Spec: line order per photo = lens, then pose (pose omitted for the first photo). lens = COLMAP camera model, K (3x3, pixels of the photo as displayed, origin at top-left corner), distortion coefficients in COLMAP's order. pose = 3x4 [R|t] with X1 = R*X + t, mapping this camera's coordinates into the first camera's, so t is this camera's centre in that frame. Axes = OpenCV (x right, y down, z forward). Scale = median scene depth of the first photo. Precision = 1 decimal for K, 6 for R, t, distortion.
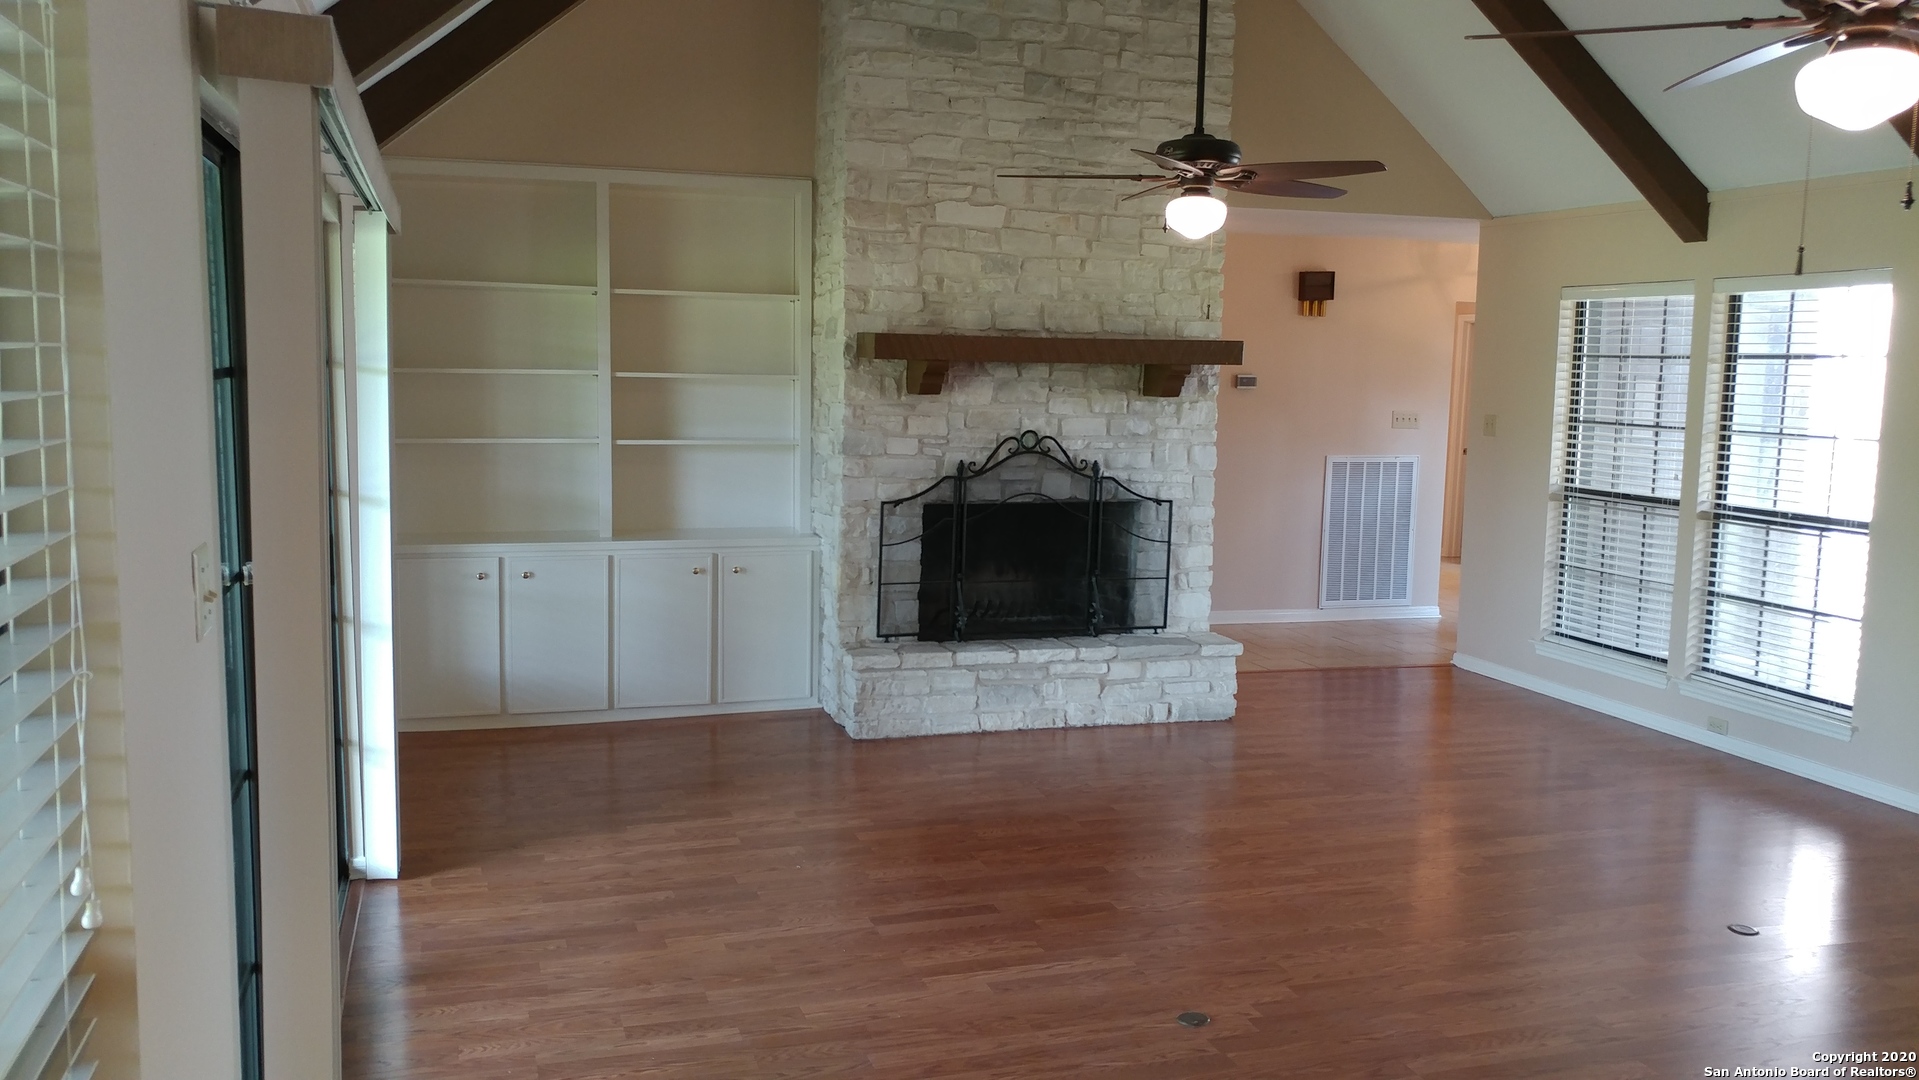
lens RADIAL K [[1524.4, 0, 959.5], [0, 1524.4, 540.0], [0, 0, 1]] dist [0.227752, -0.645431]
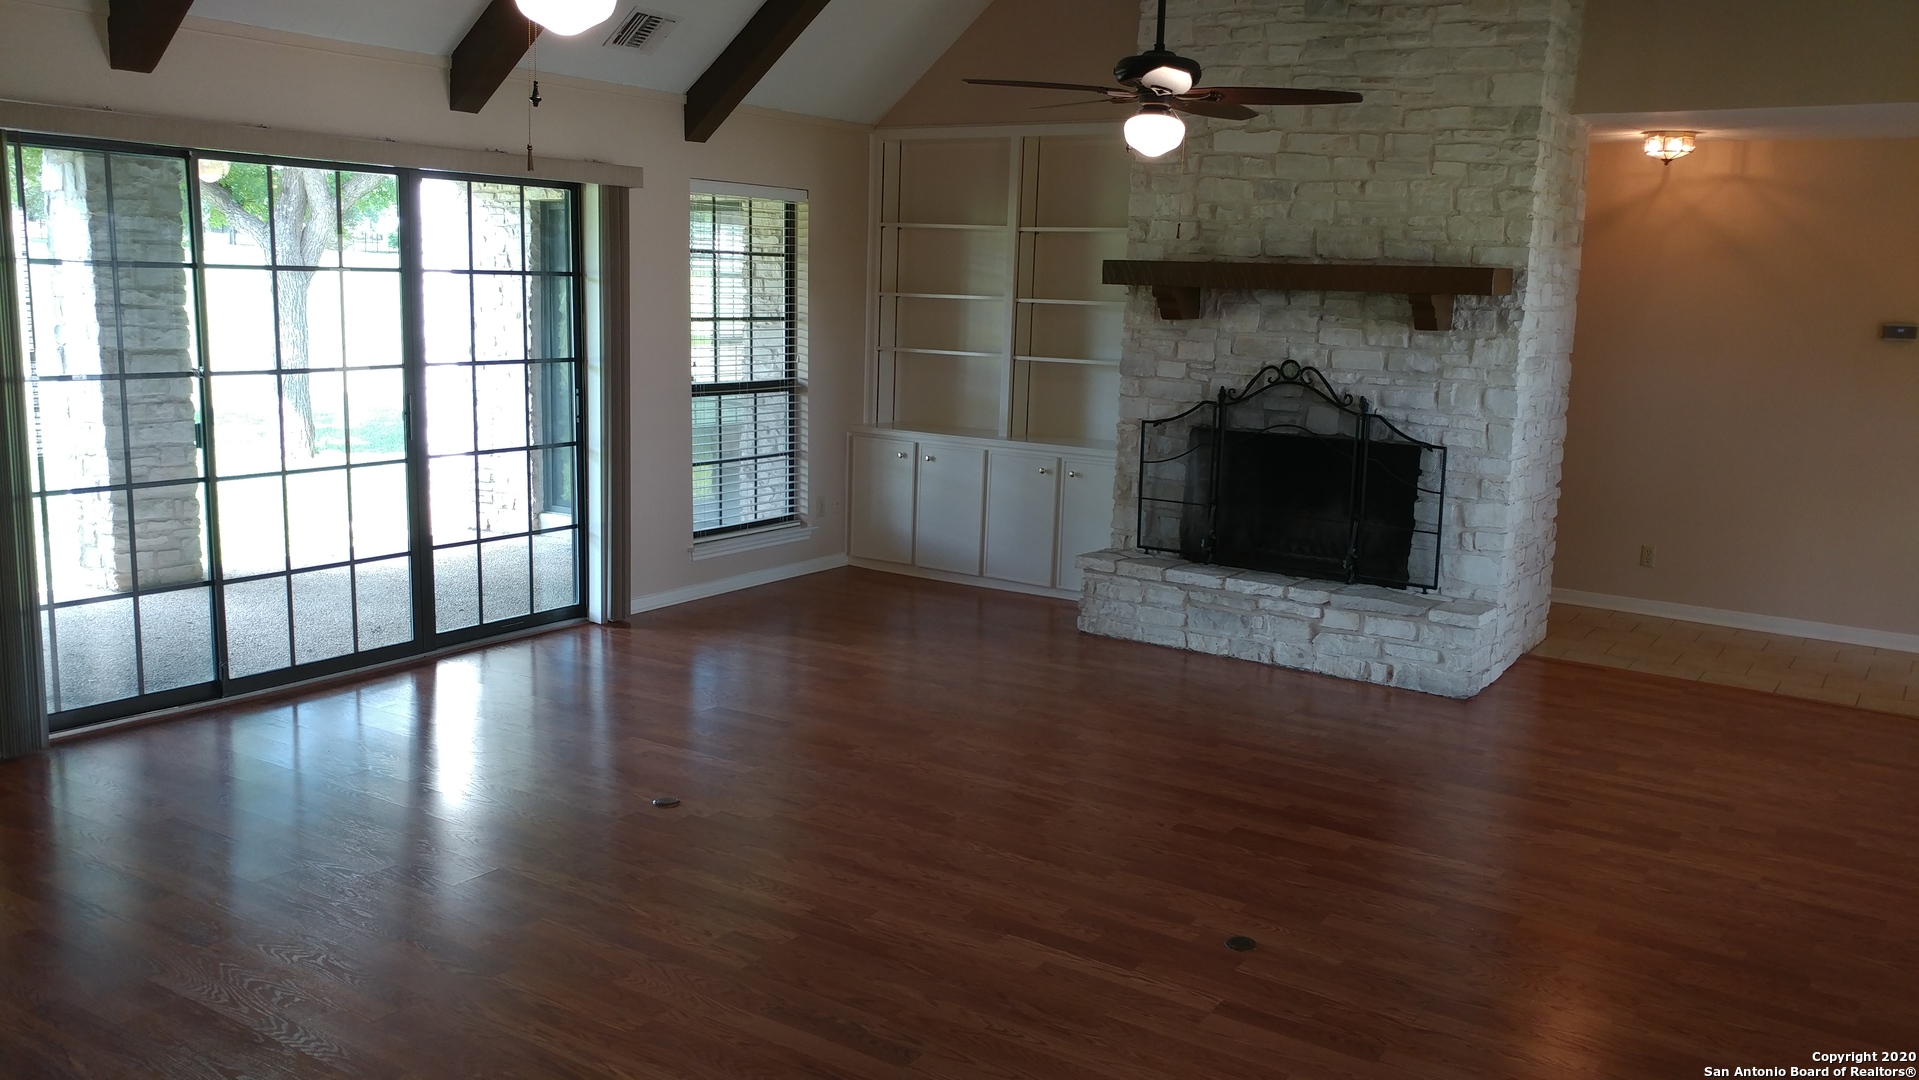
lens RADIAL K [[1579.1, 0, 959.5], [0, 1579.1, 540.0], [0, 0, 1]] dist [0.258500, -0.932289]
pose [[0.627350, 0.130639, -0.767702, 0.710811], [-0.112673, 0.990682, 0.076510, -0.012235], [0.770543, 0.038501, 0.636224, 0.192165]]
